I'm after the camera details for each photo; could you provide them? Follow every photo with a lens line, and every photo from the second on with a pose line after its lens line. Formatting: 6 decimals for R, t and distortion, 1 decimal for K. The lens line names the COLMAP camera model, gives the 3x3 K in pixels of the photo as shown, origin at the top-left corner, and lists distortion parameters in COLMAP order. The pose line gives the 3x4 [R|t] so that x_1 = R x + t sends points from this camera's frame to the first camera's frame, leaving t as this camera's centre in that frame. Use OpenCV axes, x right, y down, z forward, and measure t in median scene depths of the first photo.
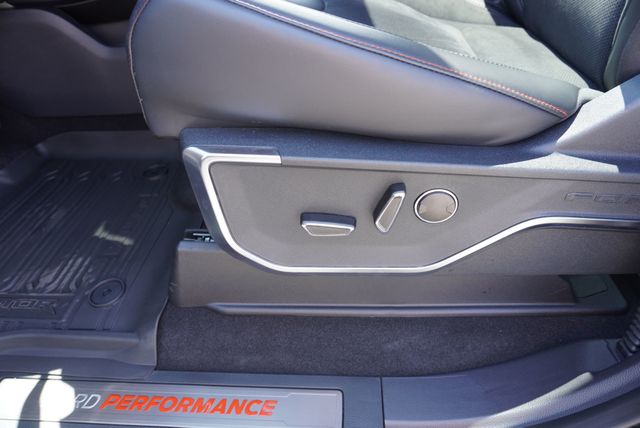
lens RADIAL K [[459.4, 0, 320.5], [0, 459.4, 217.8], [0, 0, 1]] dist [-0.032805, 0.006286]
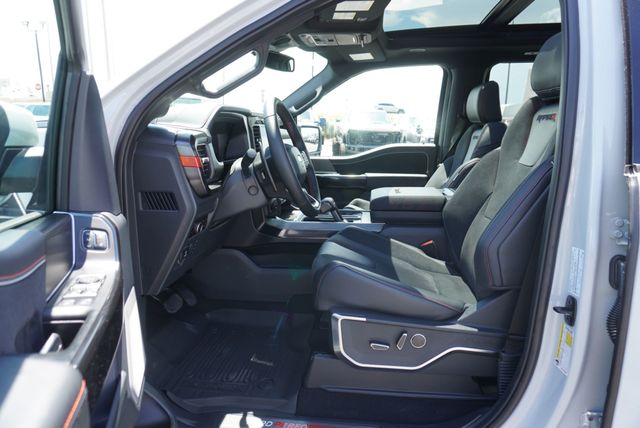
lens RADIAL K [[459.4, 0, 317.1], [0, 459.4, 214.9], [0, 0, 1]] dist [-0.032805, 0.006286]
pose [[0.996713, 0.067403, -0.044955, -0.225189], [-0.080148, 0.901456, -0.425386, 0.398560], [0.011852, 0.427591, 0.903895, -1.440078]]
